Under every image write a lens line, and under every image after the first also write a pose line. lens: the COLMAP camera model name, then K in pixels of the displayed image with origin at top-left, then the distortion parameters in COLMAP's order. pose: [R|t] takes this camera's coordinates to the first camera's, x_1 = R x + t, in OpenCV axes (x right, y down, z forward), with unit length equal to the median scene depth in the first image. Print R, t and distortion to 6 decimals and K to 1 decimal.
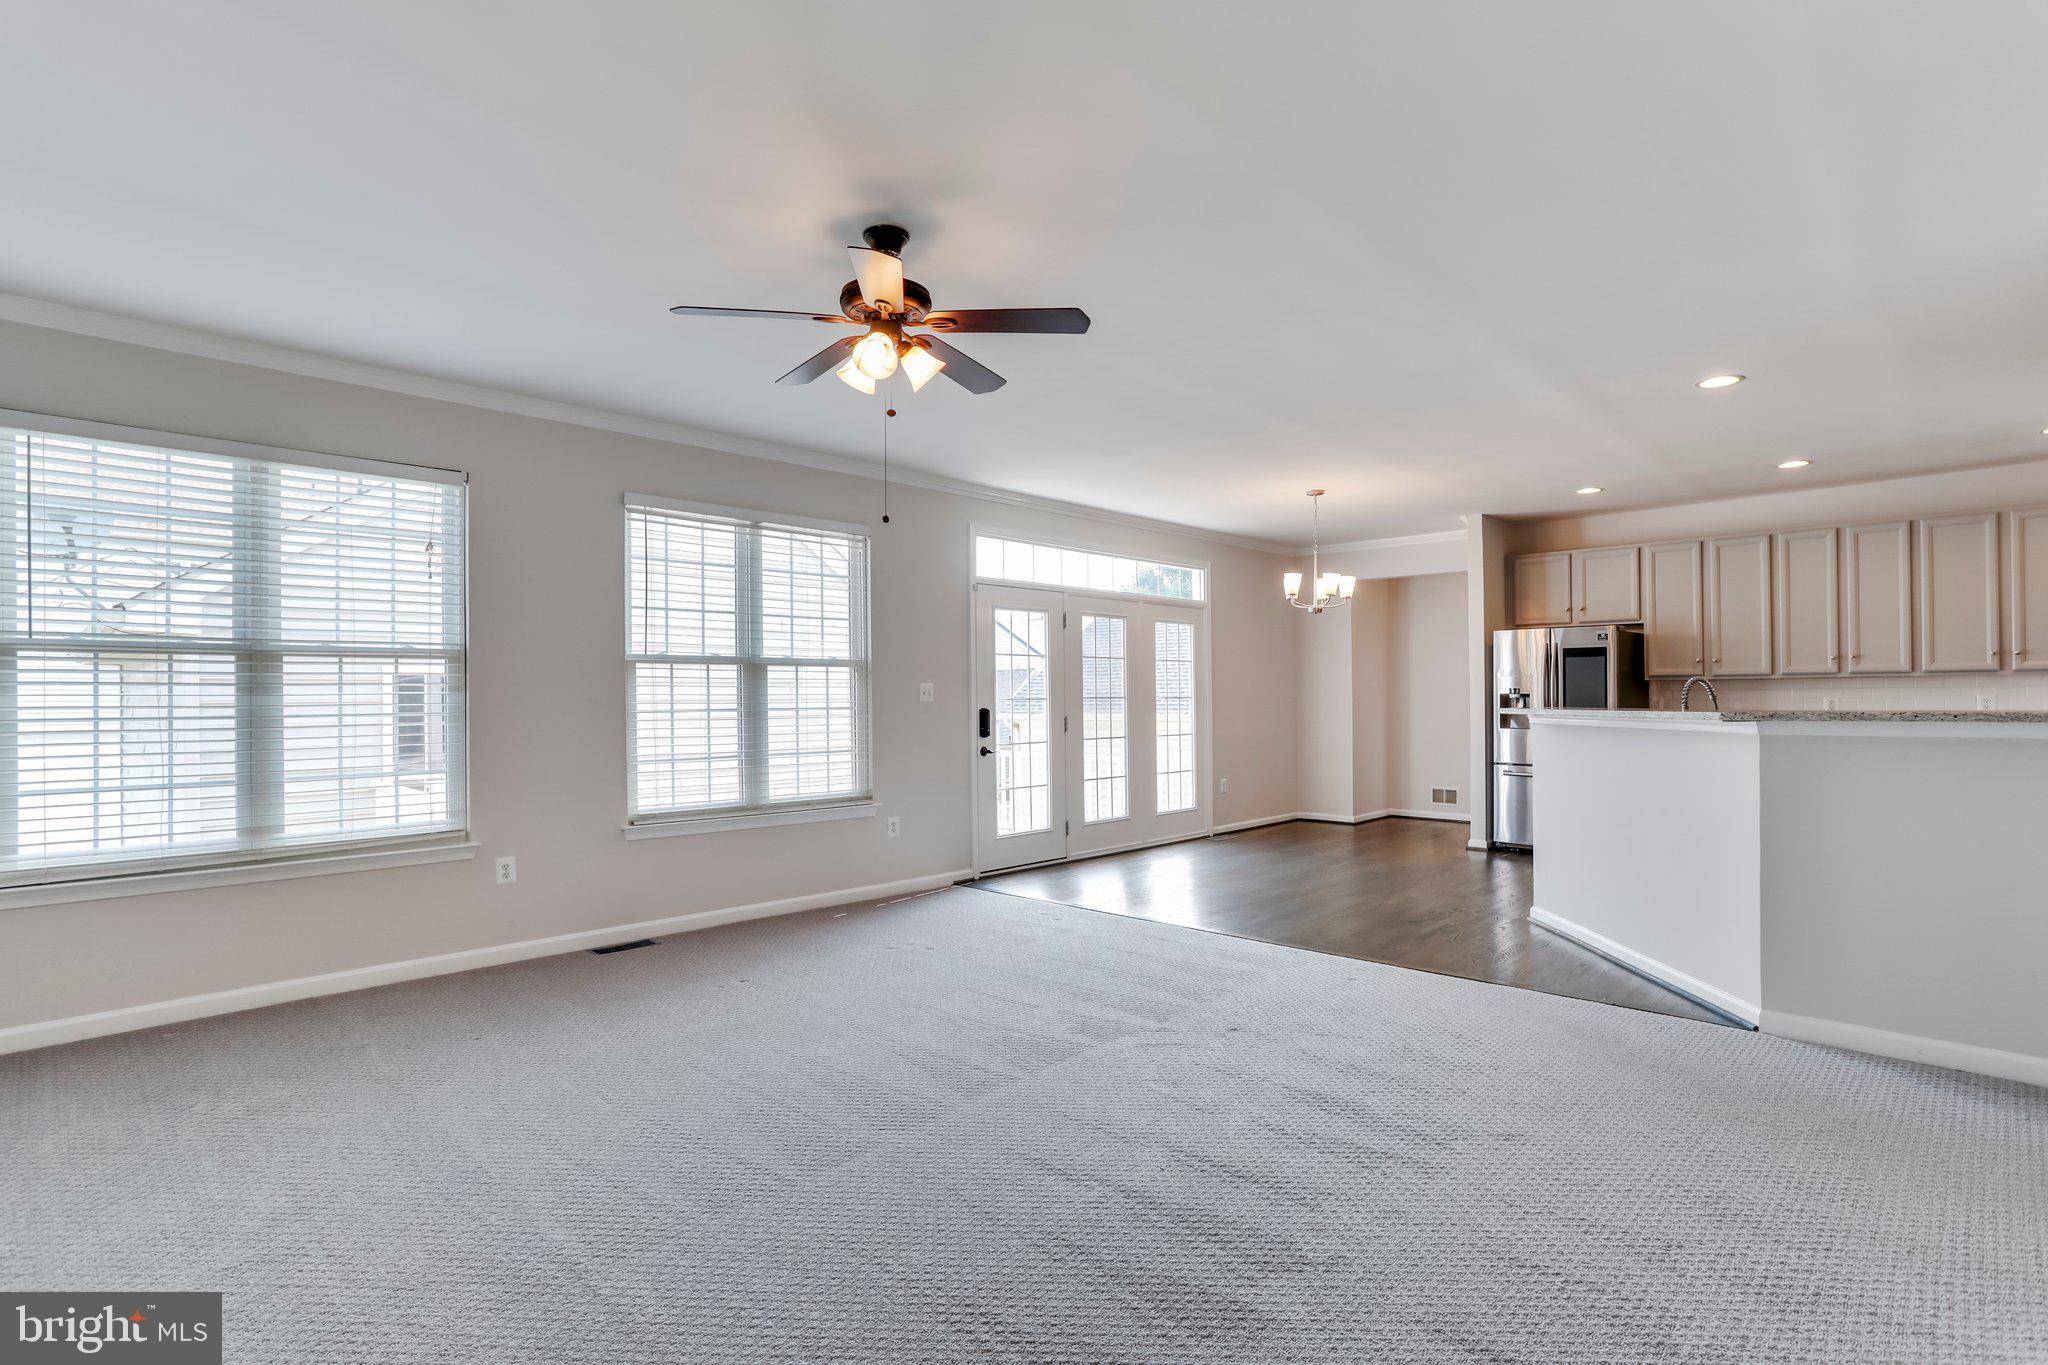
lens RADIAL K [[1002.3, 0, 1029.5], [0, 1002.3, 690.9], [0, 0, 1]] dist [-0.054485, 0.023606]
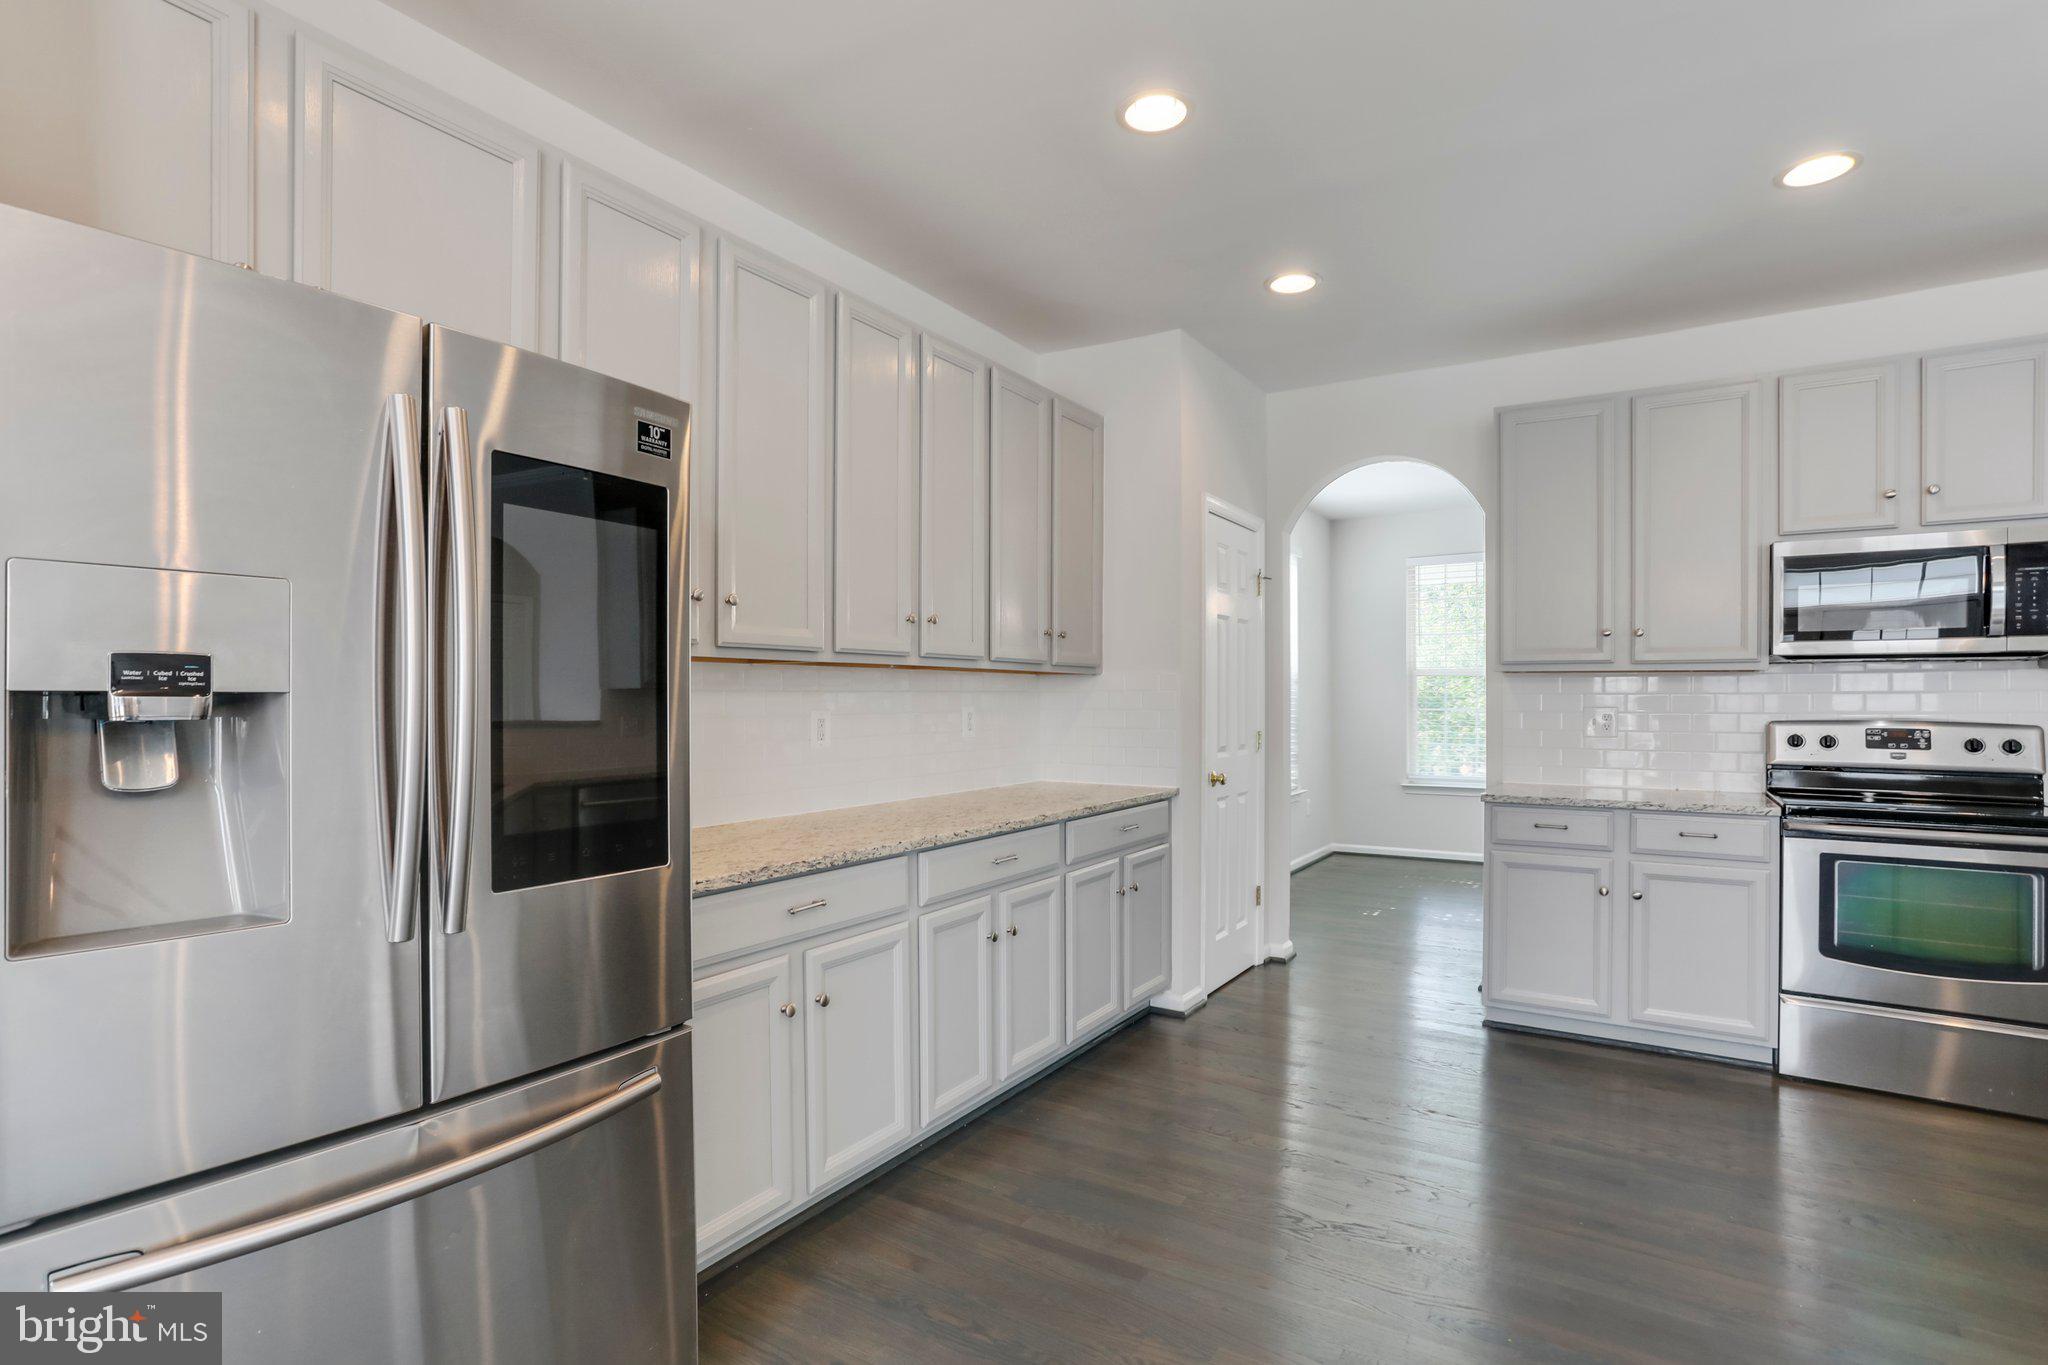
lens RADIAL K [[996.0, 0, 1016.7], [0, 996.0, 691.6], [0, 0, 1]] dist [-0.051803, 0.024703]
pose [[-0.188288, 0.014812, 0.982002, 0.405724], [-0.005143, 0.999858, -0.016068, 0.005307], [-0.982100, -0.008076, -0.188185, 1.110915]]
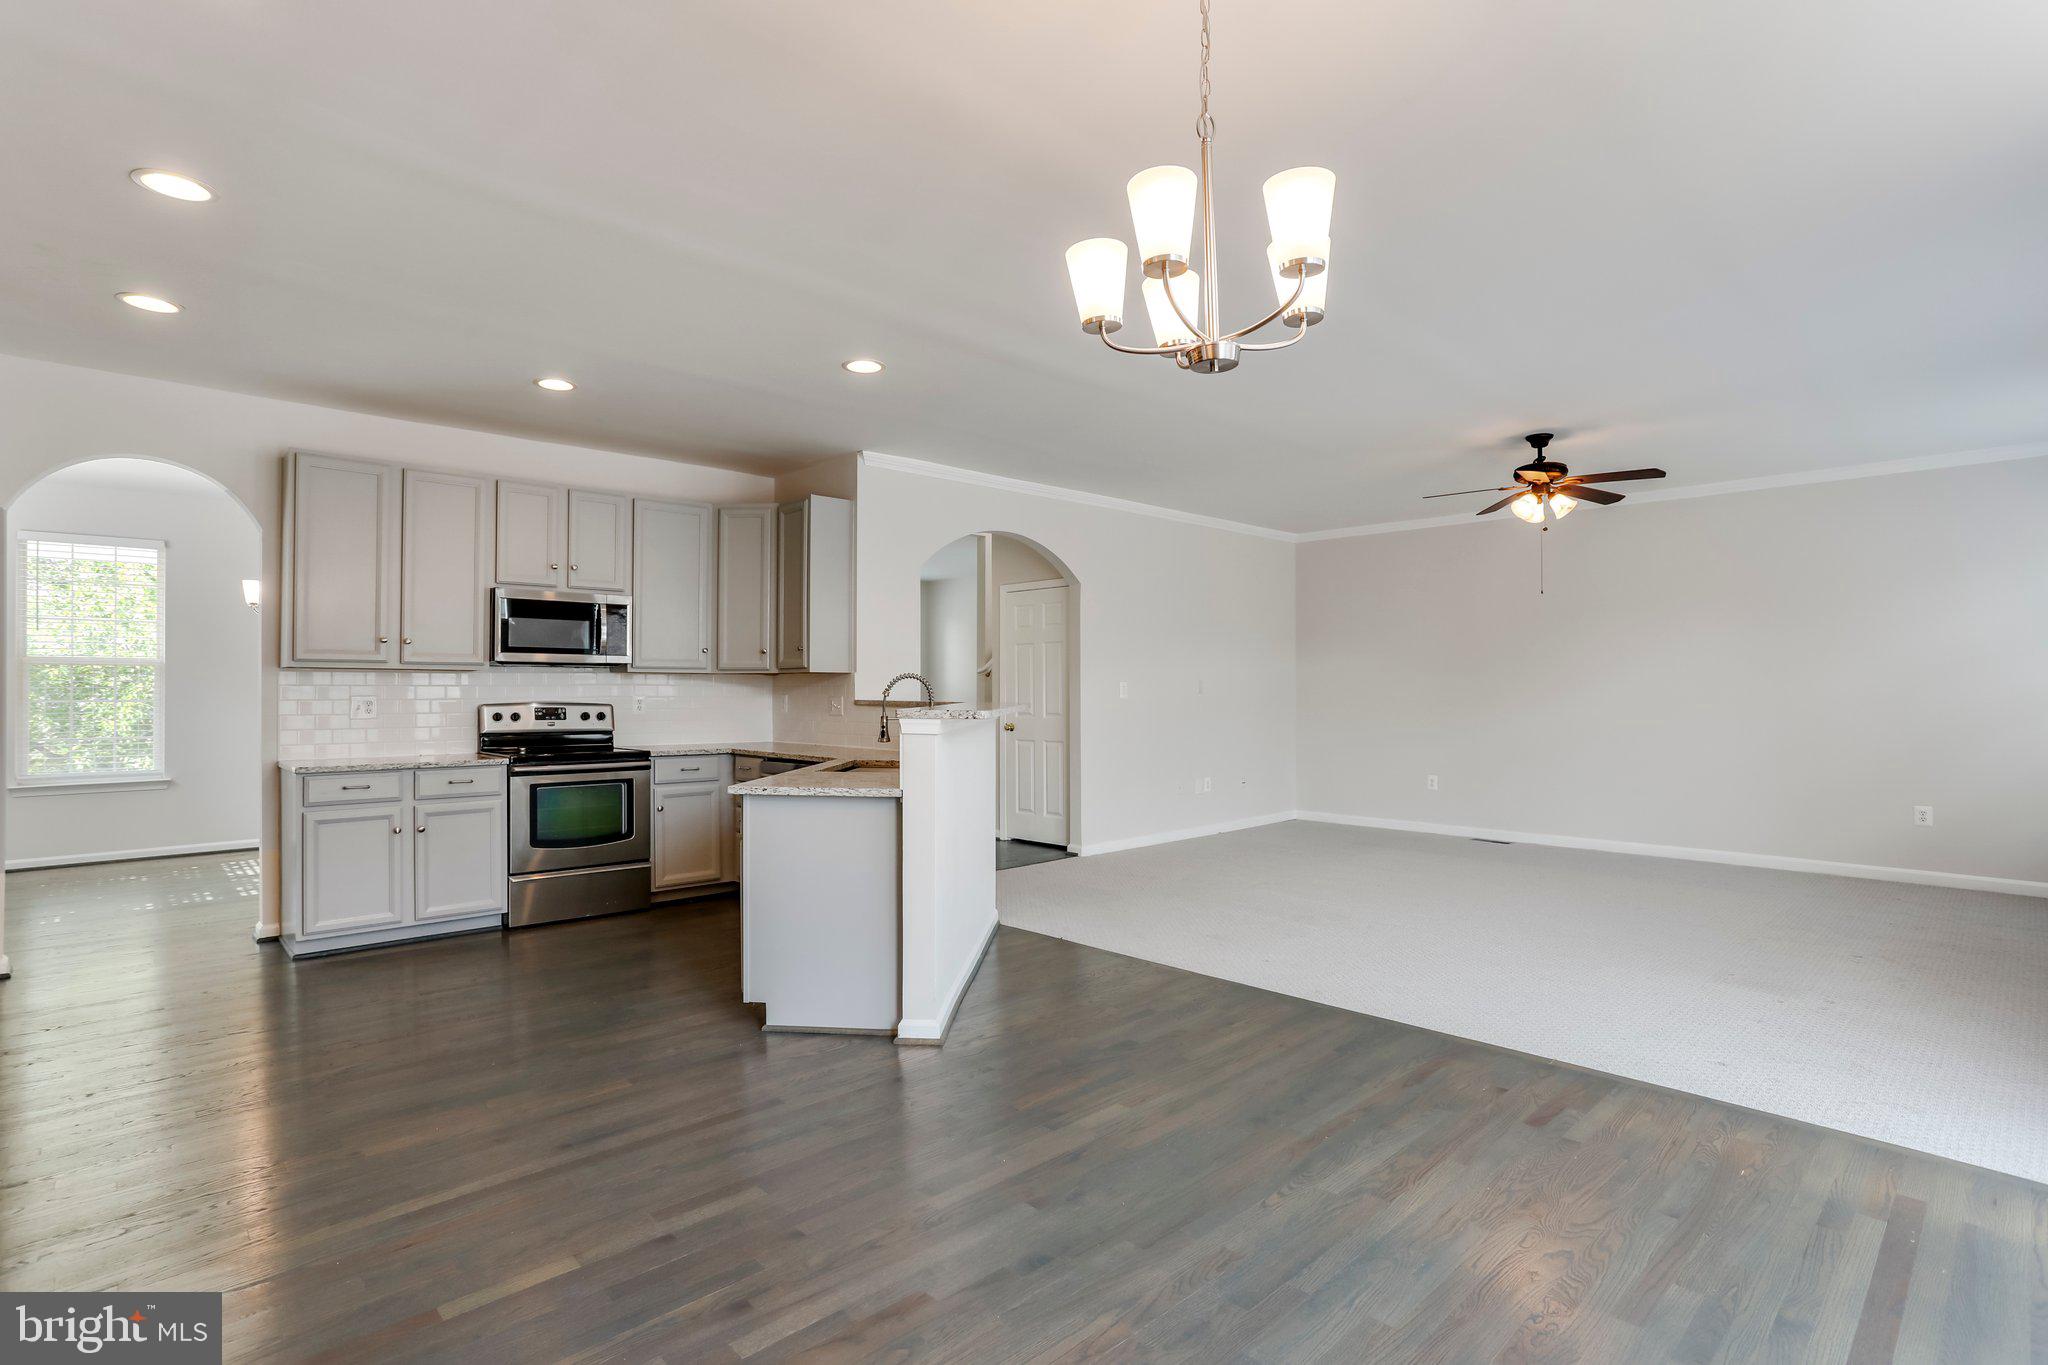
lens RADIAL K [[996.0, 0, 1016.7], [0, 996.0, 691.6], [0, 0, 1]] dist [-0.051803, 0.024703]
pose [[-0.998930, 0.008547, 0.045456, 0.374612], [0.008336, 0.999954, -0.004838, 0.008019], [-0.045495, -0.004454, -0.998955, 1.413167]]
